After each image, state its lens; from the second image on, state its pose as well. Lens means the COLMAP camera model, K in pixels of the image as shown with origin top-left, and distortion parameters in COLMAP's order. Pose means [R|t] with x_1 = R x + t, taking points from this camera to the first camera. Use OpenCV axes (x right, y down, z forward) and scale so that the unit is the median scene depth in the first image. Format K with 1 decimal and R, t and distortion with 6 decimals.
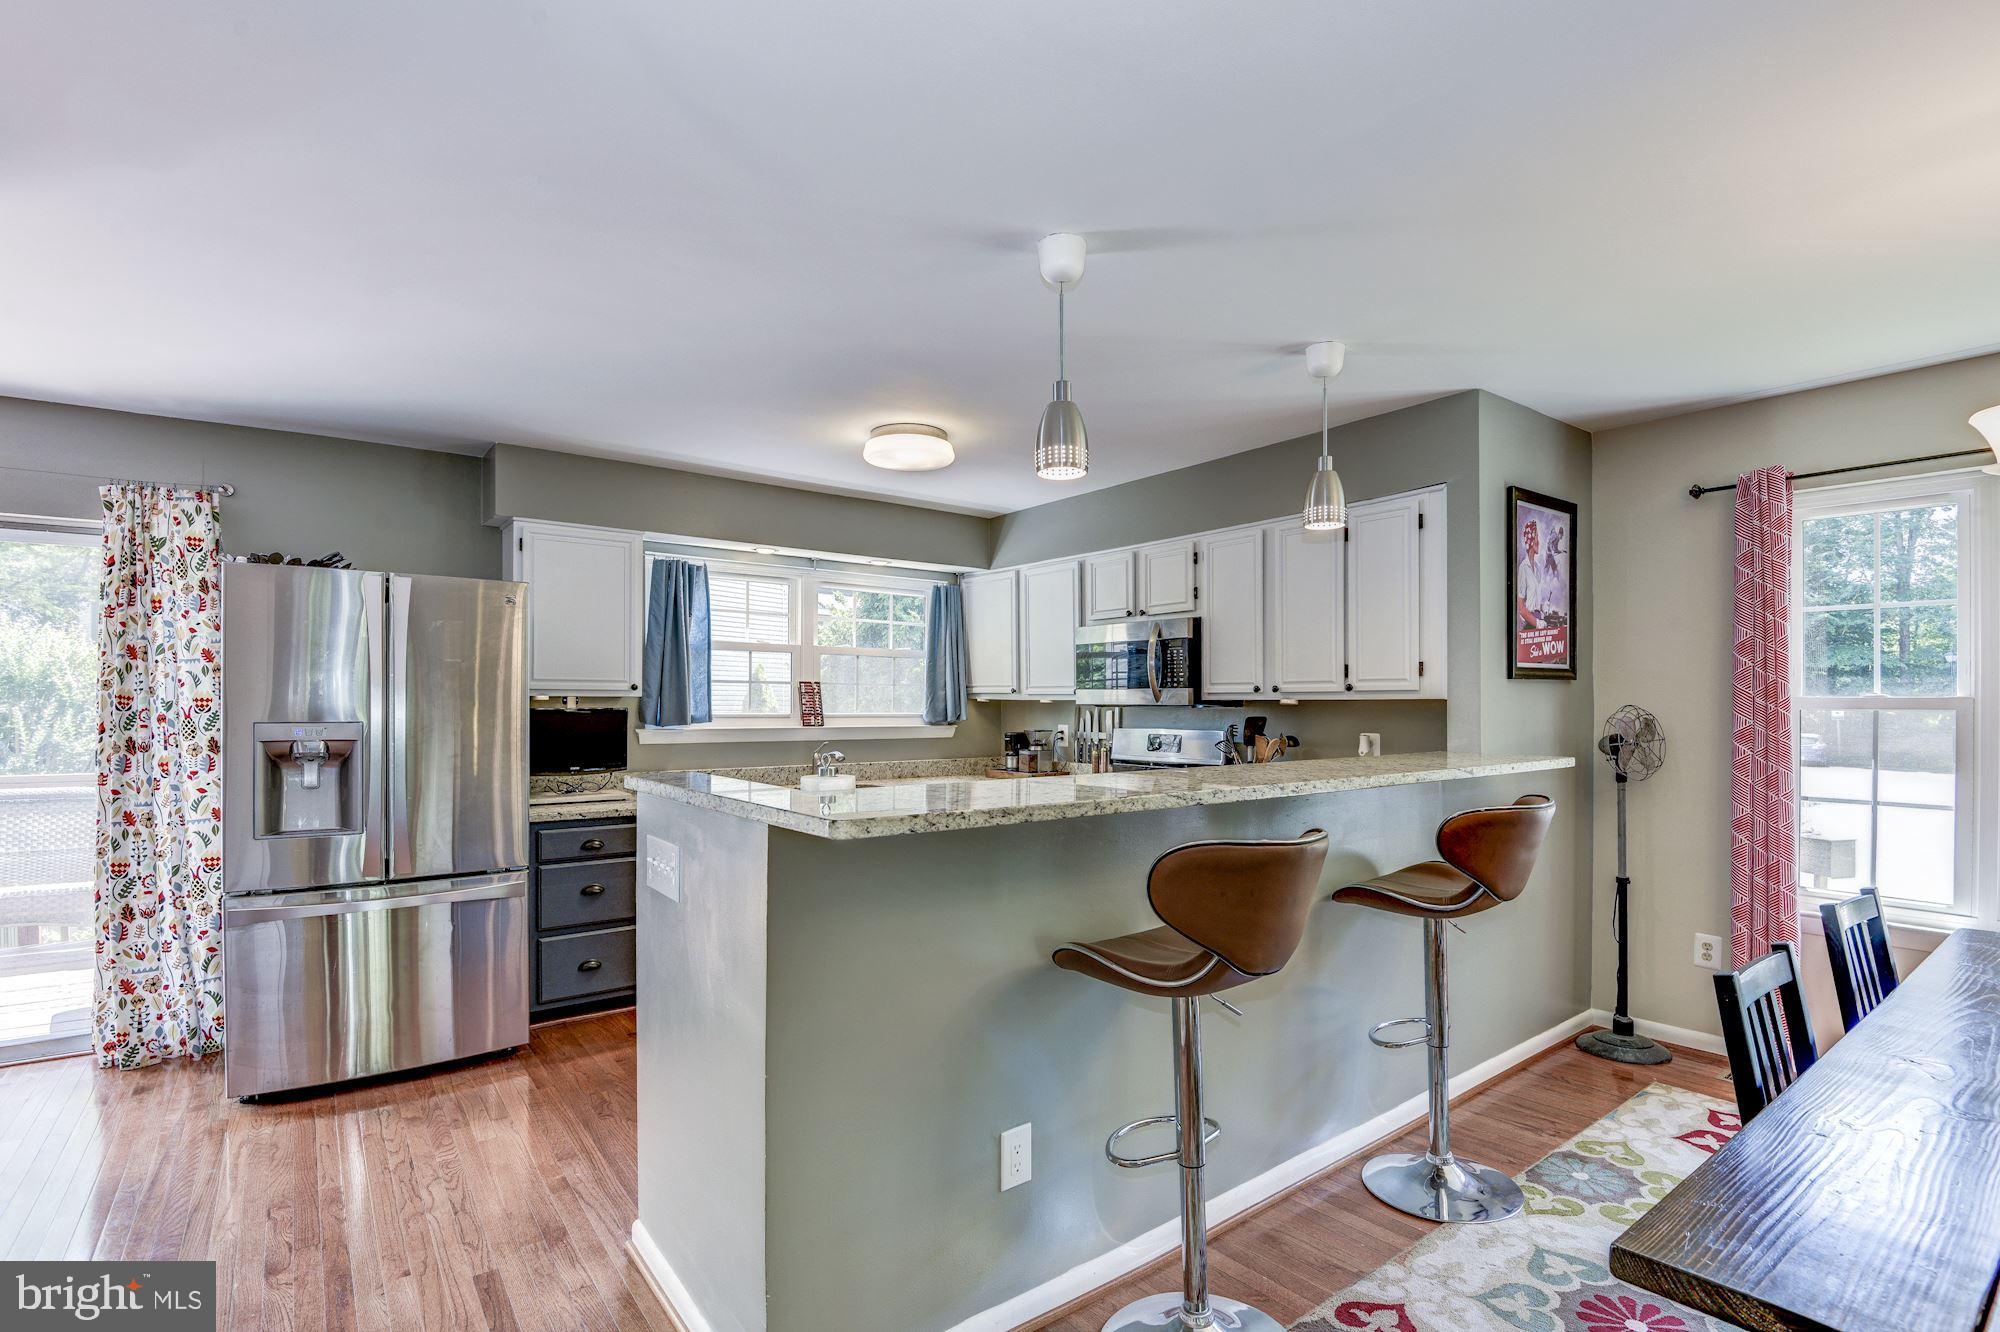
lens RADIAL K [[936.0, 0, 996.4], [0, 936.0, 704.7], [0, 0, 1]] dist [-0.003313, -0.015605]
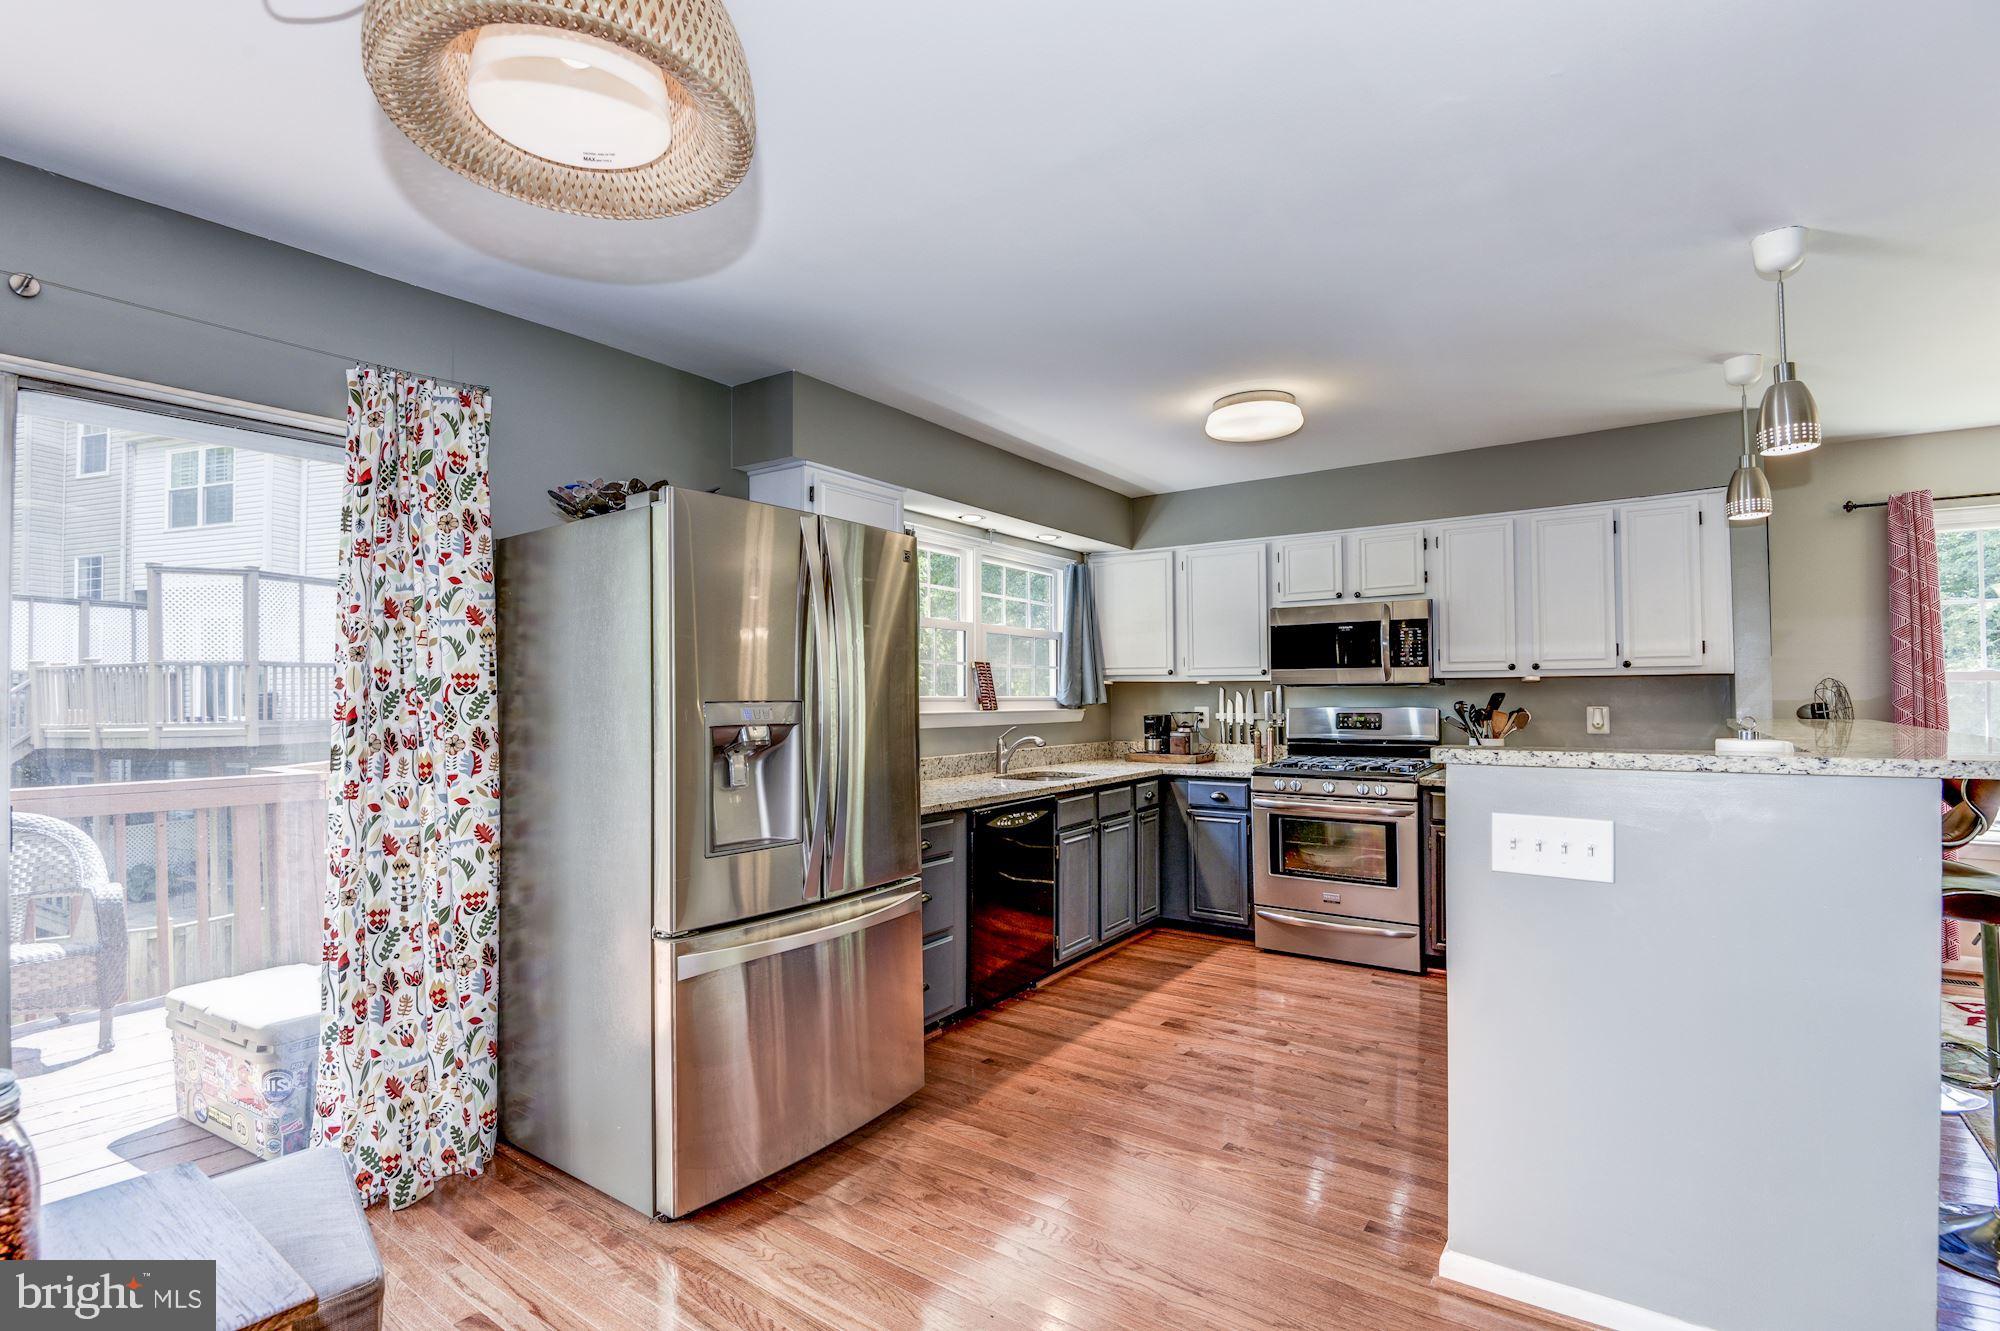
lens RADIAL K [[919.5, 0, 1002.4], [0, 919.5, 676.2], [0, 0, 1]] dist [-0.002655, -0.013178]
pose [[0.953892, -0.001498, 0.300146, -0.576895], [0.008625, 0.999711, -0.022420, 0.012421], [-0.300026, 0.023975, 0.953630, 0.158420]]
